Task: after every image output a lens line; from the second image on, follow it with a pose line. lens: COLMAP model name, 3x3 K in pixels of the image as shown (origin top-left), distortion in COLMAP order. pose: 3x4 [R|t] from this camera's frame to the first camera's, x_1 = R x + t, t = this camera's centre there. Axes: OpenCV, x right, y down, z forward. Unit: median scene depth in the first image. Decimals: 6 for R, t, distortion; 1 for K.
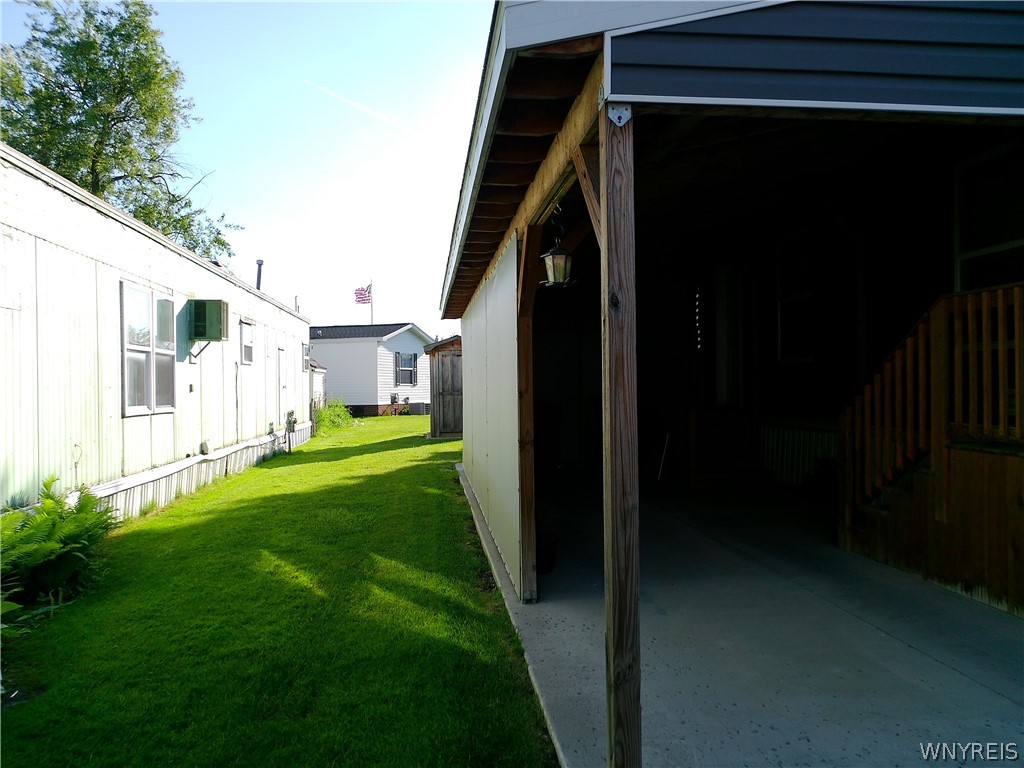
lens RADIAL K [[778.5, 0, 512.0], [0, 778.5, 384.0], [0, 0, 1]] dist [0.001948, -0.003832]
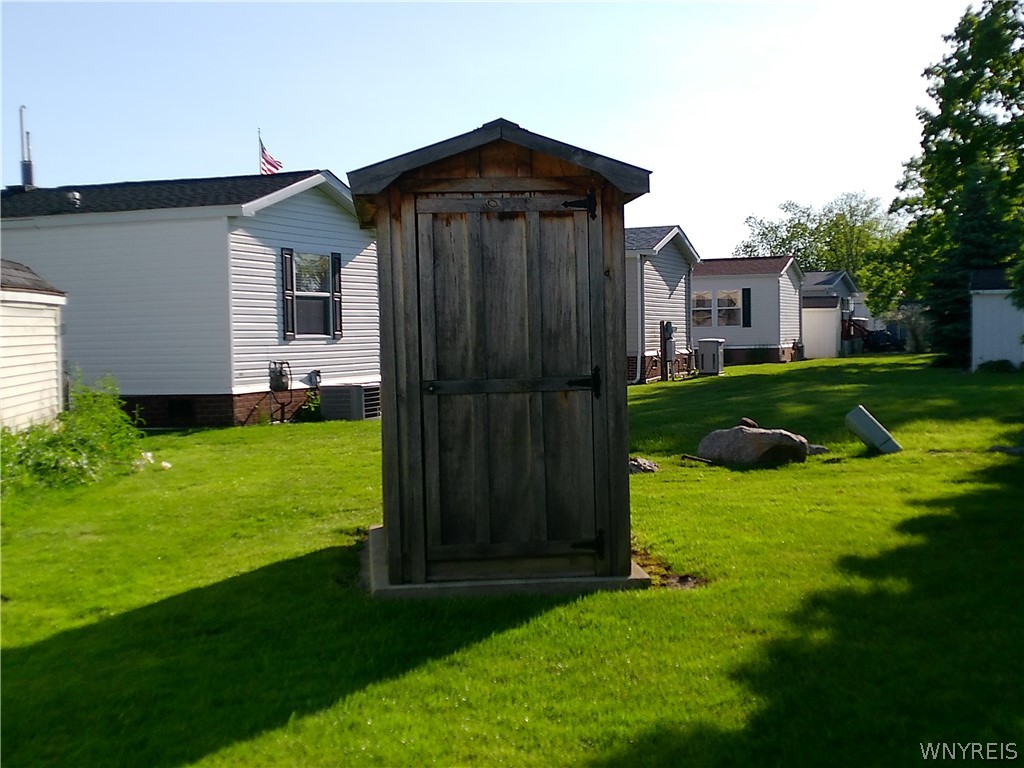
lens RADIAL K [[778.5, 0, 512.0], [0, 778.5, 384.0], [0, 0, 1]] dist [0.001948, -0.003832]
pose [[0.997637, -0.010780, 0.067851, -0.067660], [0.005592, 0.997078, 0.076182, -0.004640], [-0.068474, -0.075622, 0.994783, 0.633102]]
